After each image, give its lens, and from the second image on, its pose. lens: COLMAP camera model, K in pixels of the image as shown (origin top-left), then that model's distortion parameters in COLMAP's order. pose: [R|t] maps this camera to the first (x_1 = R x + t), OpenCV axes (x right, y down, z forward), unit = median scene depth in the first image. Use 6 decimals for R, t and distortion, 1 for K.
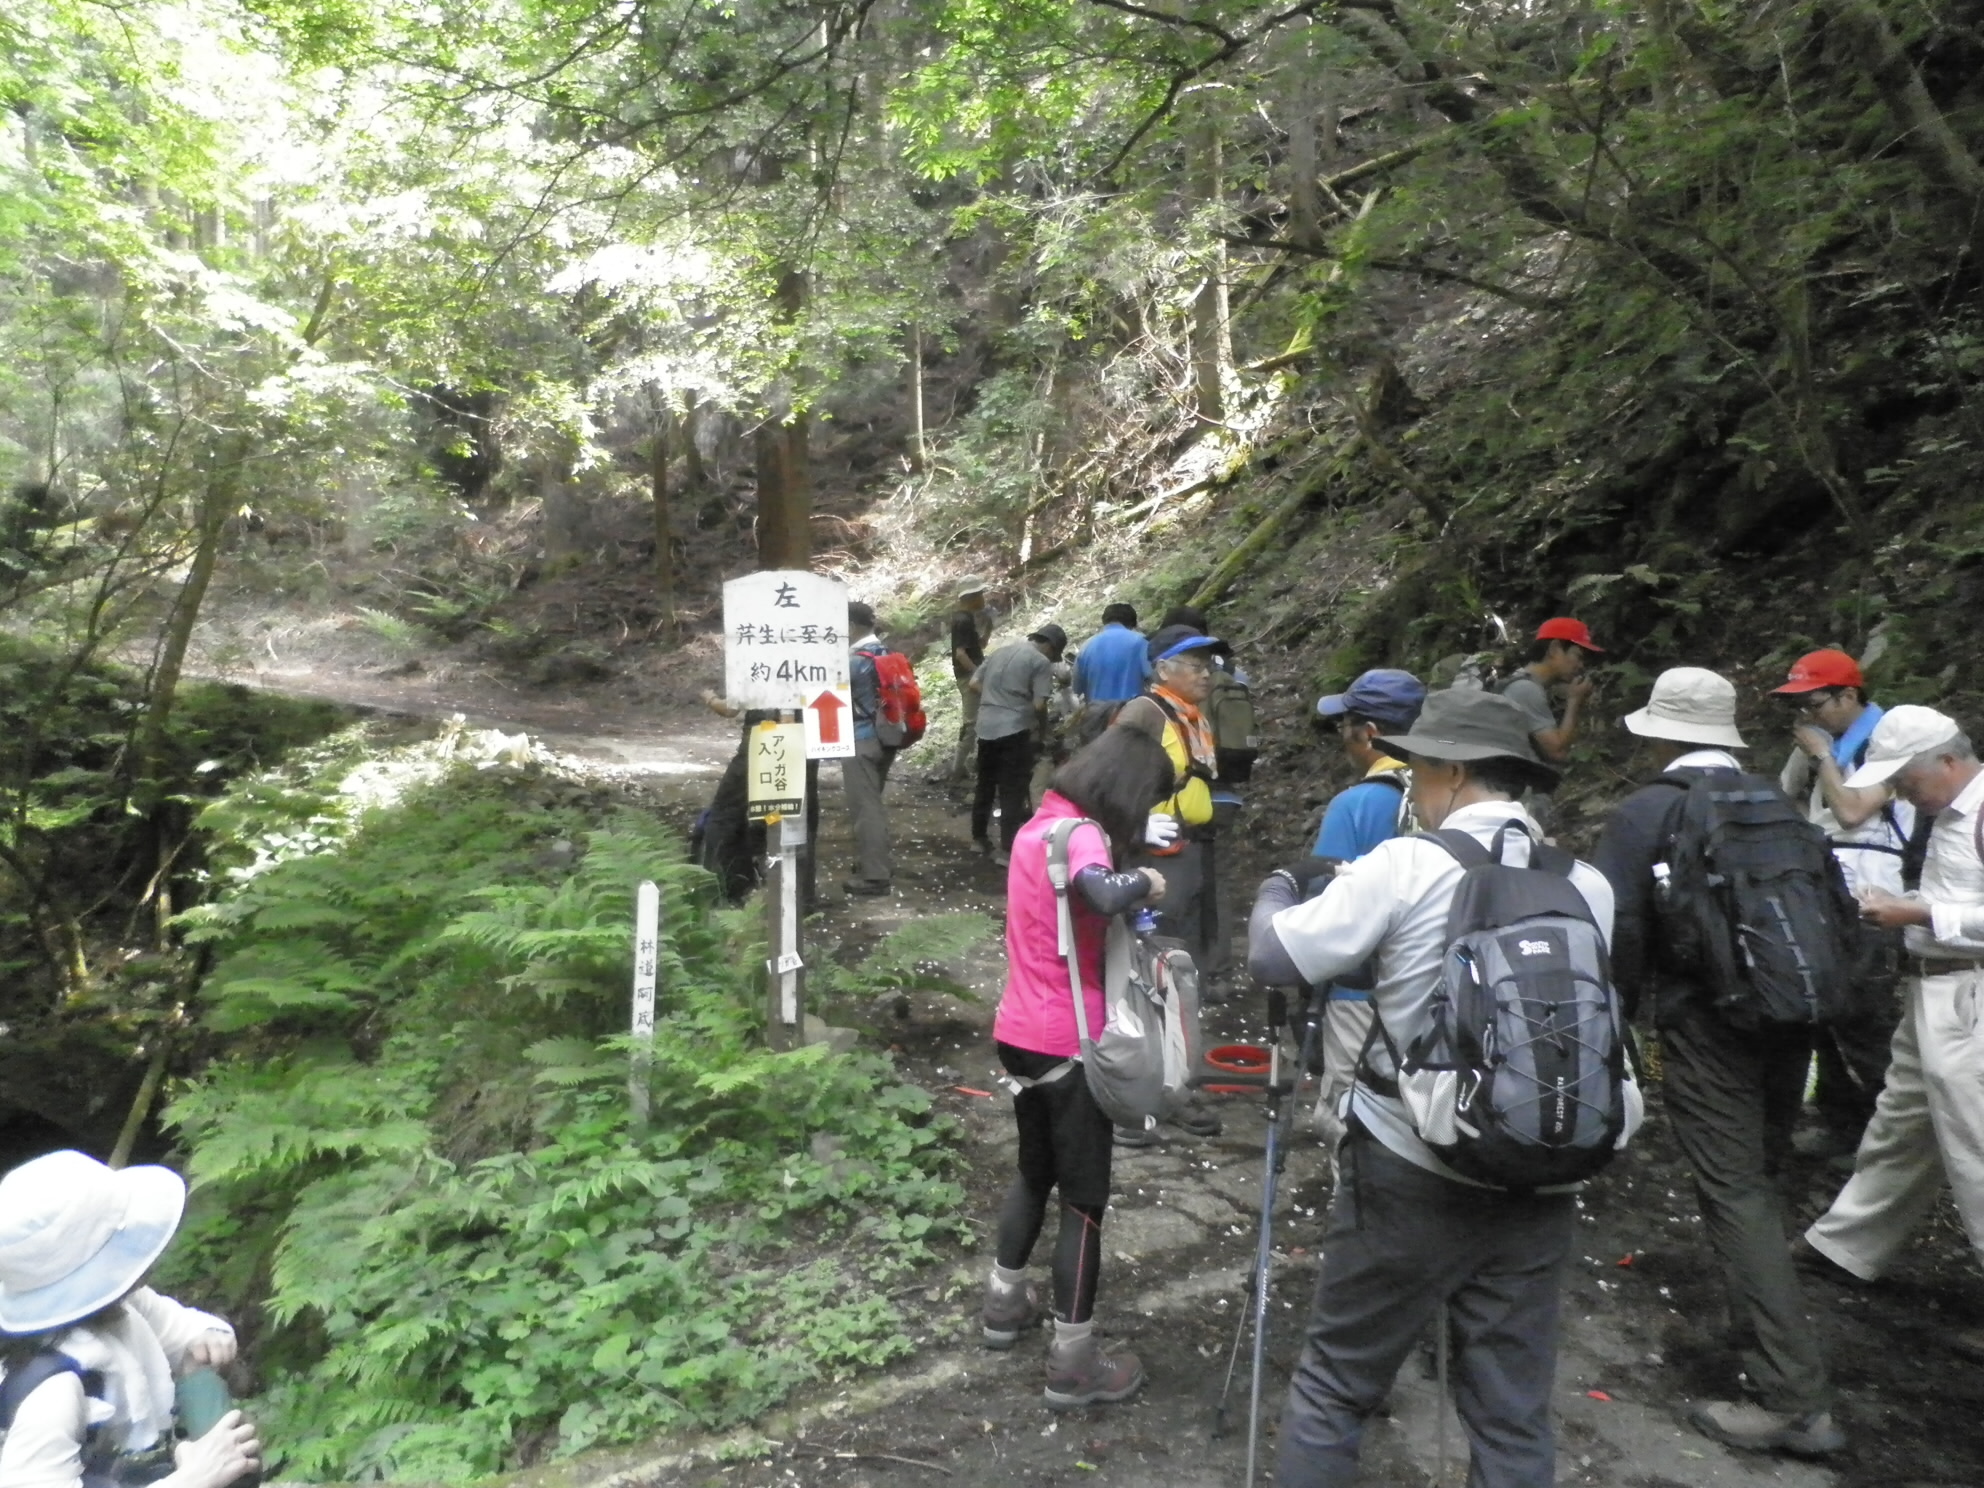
lens RADIAL K [[1591.2, 0, 992.0], [0, 1591.2, 744.0], [0, 0, 1]] dist [-0.005443, 0.001828]
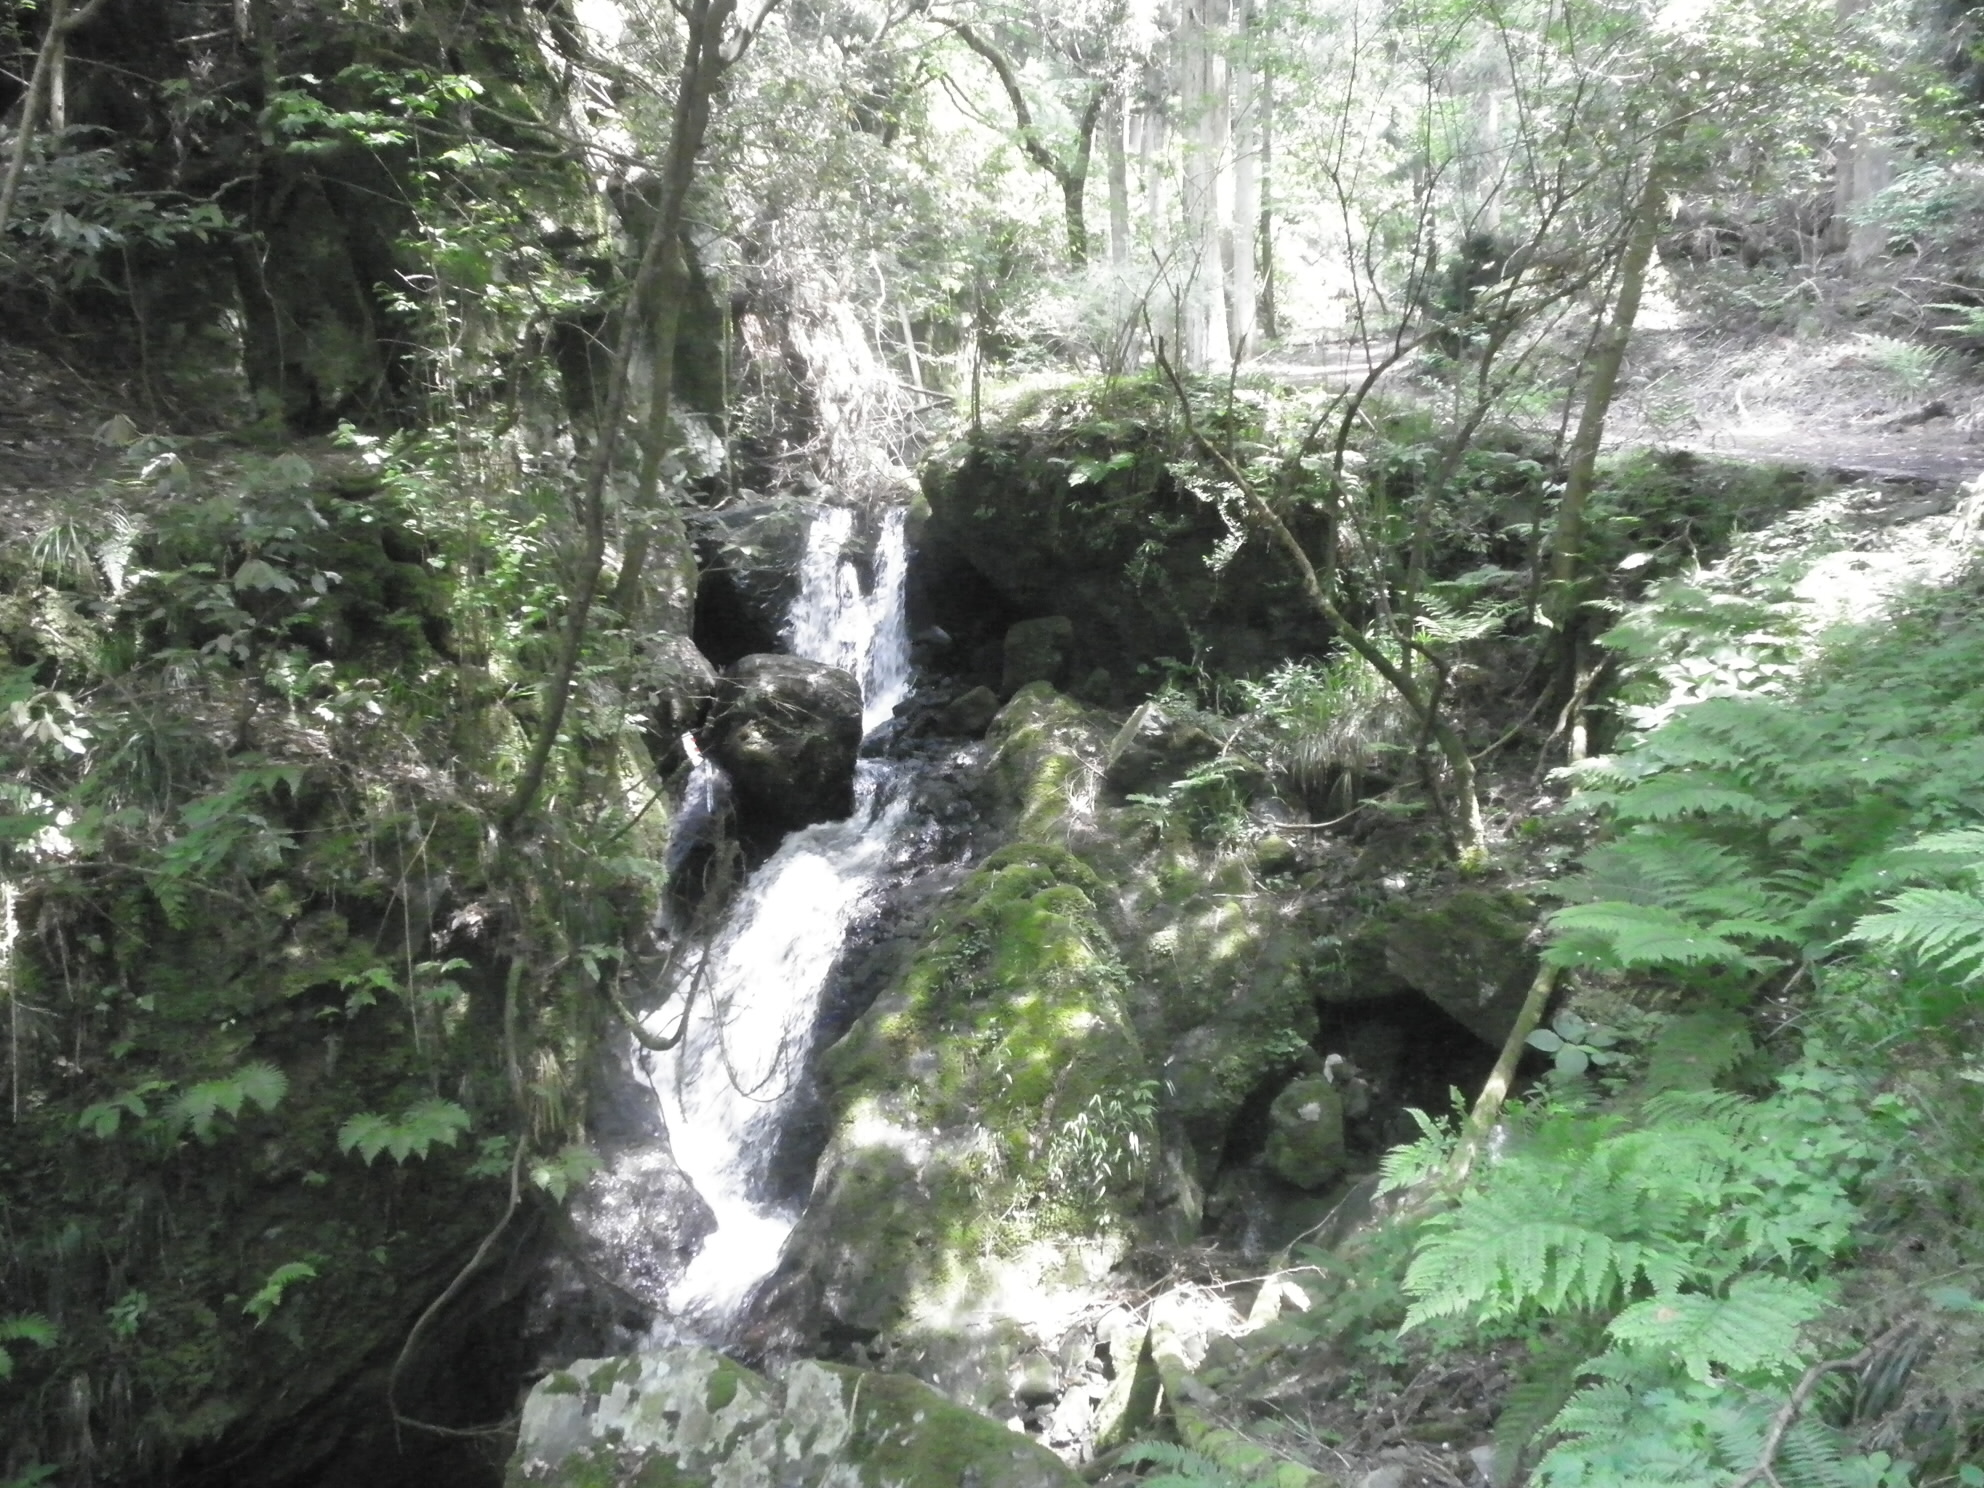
lens RADIAL K [[1954.3, 0, 992.0], [0, 1954.3, 744.0], [0, 0, 1]] dist [0.046351, 0.001829]
pose [[0.697055, 0.045291, -0.715586, -0.036164], [0.034754, 0.994696, 0.096810, -0.000957], [0.716175, -0.092351, 0.691784, 0.141570]]
